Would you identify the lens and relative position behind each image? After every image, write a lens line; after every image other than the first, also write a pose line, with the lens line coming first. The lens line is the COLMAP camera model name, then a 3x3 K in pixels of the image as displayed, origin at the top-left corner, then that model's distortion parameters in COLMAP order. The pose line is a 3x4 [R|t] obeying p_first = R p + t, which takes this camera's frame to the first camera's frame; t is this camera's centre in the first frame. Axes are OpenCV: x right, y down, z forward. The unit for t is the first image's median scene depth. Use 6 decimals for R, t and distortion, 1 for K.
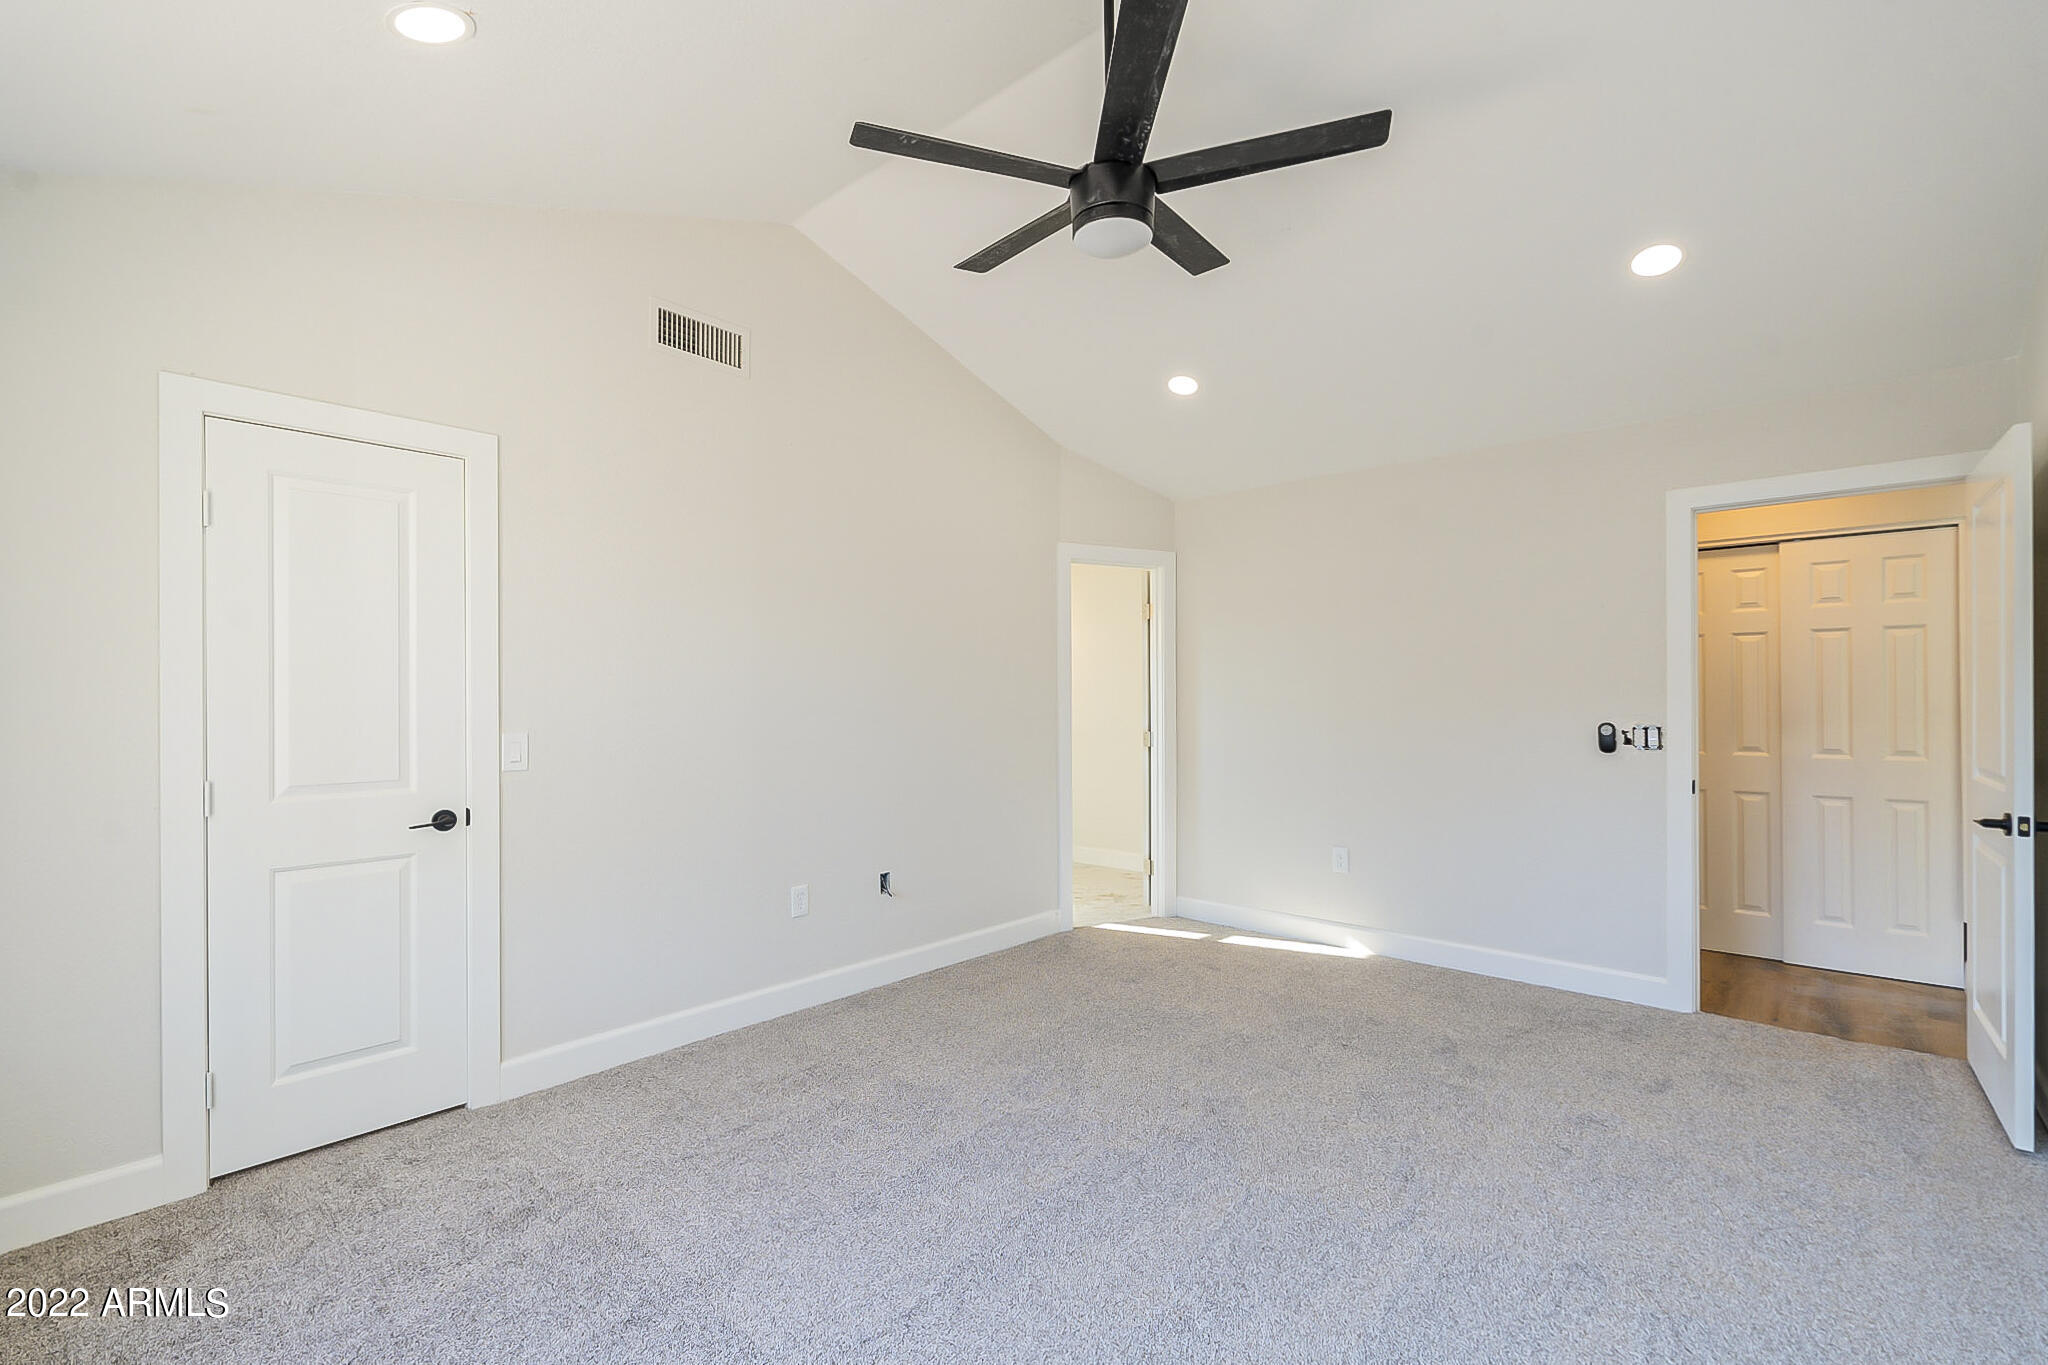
lens RADIAL K [[921.0, 0, 1003.6], [0, 921.0, 685.1], [0, 0, 1]] dist [-0.000760, 0.000861]
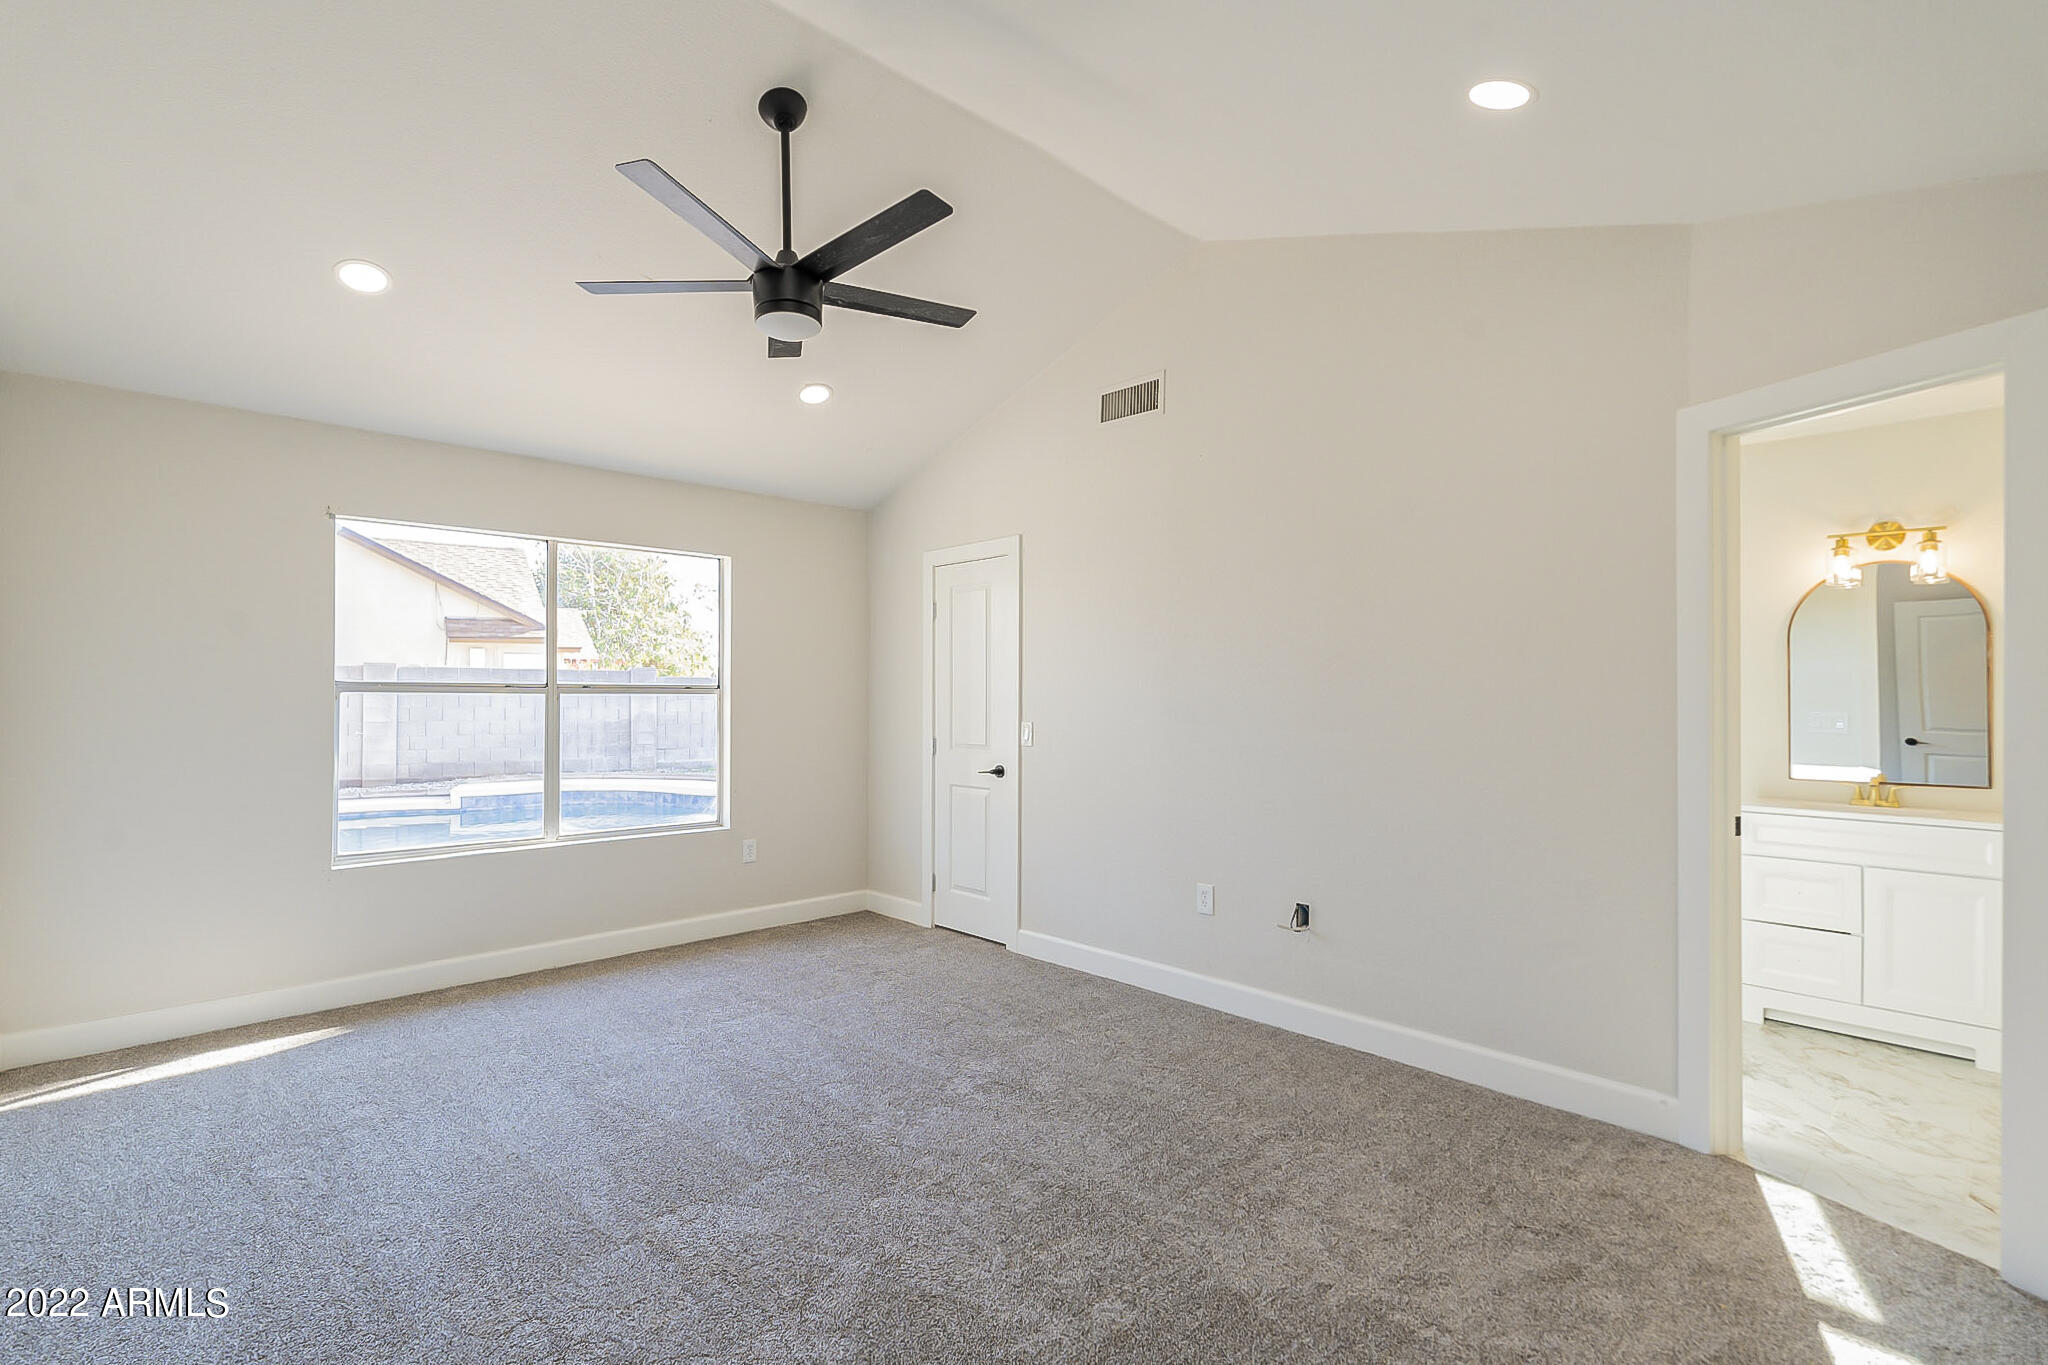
lens RADIAL K [[921.0, 0, 1014.2], [0, 921.0, 693.2], [0, 0, 1]] dist [-0.000760, 0.000861]
pose [[-0.072273, -0.012008, -0.997313, 0.854571], [0.006073, 0.999904, -0.012479, 0.019314], [0.997366, -0.006959, -0.072193, 0.909597]]
